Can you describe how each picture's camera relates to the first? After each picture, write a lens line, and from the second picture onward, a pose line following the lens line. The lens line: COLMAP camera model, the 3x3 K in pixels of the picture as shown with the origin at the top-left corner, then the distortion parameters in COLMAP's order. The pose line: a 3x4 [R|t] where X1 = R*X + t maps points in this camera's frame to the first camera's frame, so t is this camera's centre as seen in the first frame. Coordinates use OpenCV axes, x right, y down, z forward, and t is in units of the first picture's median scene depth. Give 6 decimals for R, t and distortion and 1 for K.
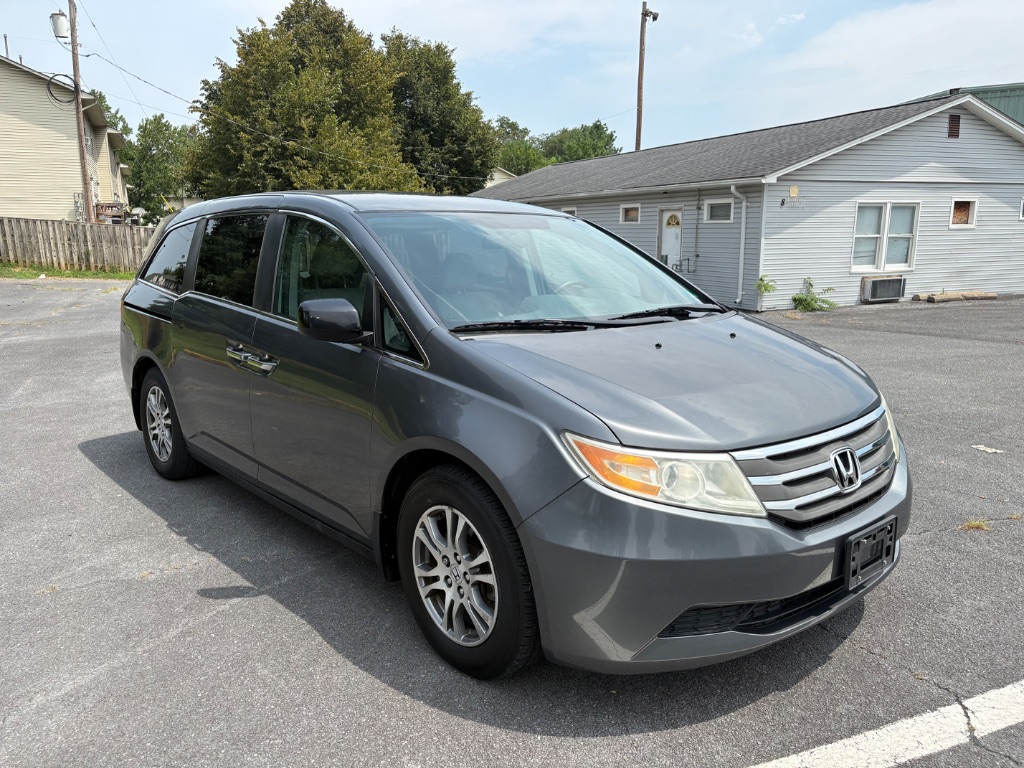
lens RADIAL K [[784.8, 0, 516.9], [0, 784.8, 384.3], [0, 0, 1]] dist [0.072235, -0.086479]
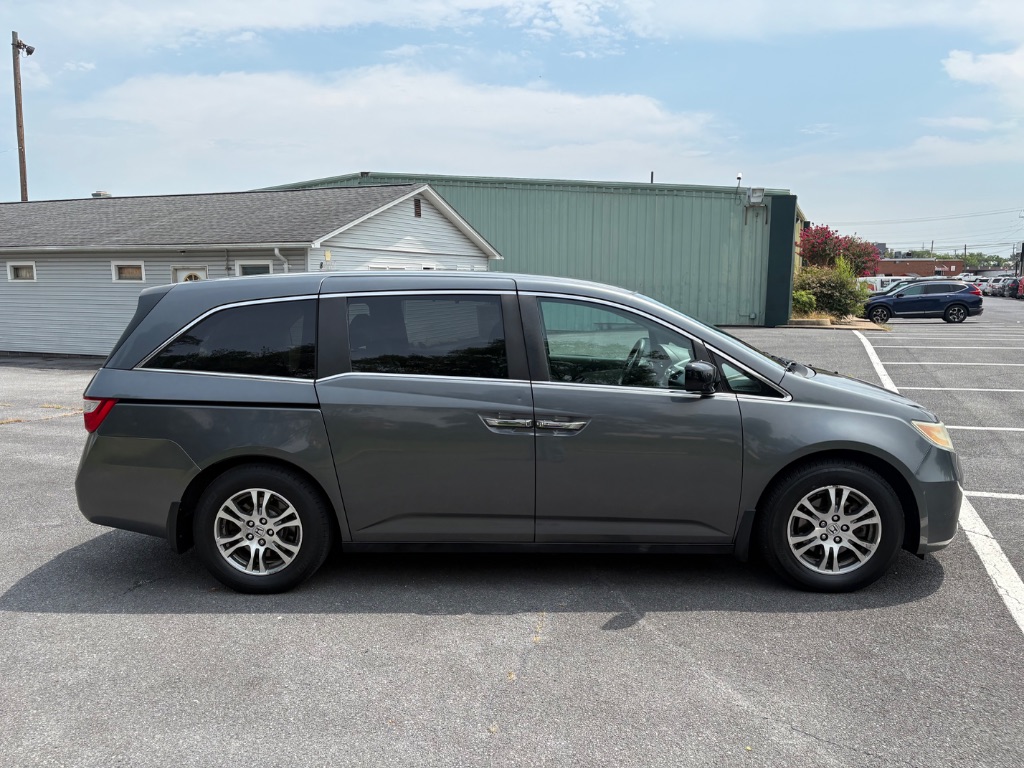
lens RADIAL K [[795.8, 0, 512.0], [0, 795.8, 384.0], [0, 0, 1]] dist [0.021187, -0.002434]
pose [[0.680090, -0.091688, 0.727372, -0.301546], [0.140729, 0.990025, -0.006785, -0.021838], [-0.719494, 0.106977, 0.686210, 0.066773]]
